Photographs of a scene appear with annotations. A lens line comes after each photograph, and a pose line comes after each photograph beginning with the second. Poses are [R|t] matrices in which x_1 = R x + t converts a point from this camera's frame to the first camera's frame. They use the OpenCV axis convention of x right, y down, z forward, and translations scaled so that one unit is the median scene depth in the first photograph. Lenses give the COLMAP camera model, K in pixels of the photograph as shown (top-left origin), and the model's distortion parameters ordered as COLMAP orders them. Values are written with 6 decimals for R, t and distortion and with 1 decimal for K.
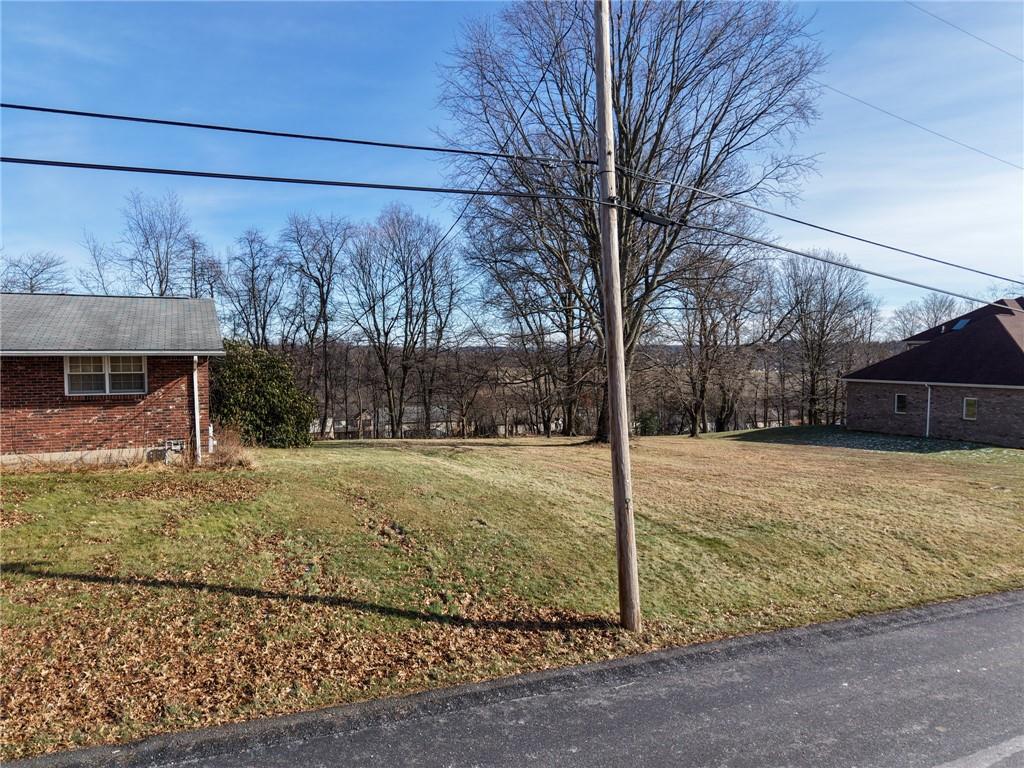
lens RADIAL K [[689.0, 0, 512.0], [0, 689.0, 384.0], [0, 0, 1]] dist [0.027536, -0.028241]
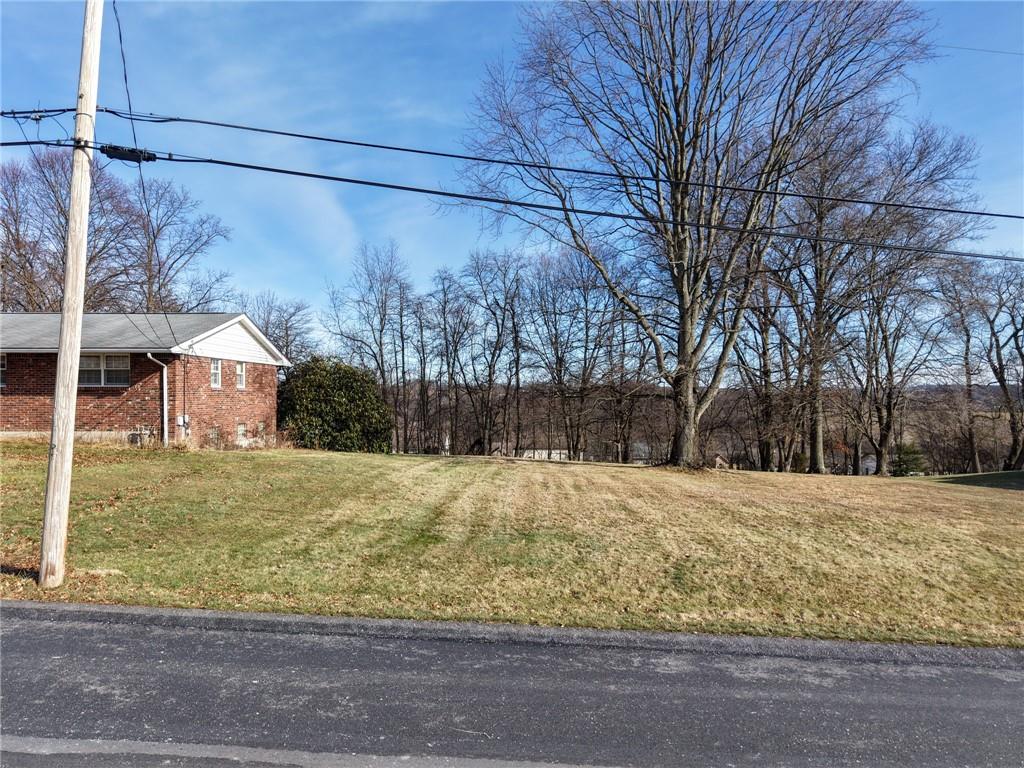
lens RADIAL K [[689.0, 0, 512.0], [0, 689.0, 384.0], [0, 0, 1]] dist [0.027536, -0.028241]
pose [[0.925512, 0.000203, -0.378717, 0.540187], [-0.021346, 0.998438, -0.051630, 0.057453], [0.378115, 0.055868, 0.924071, 0.138103]]
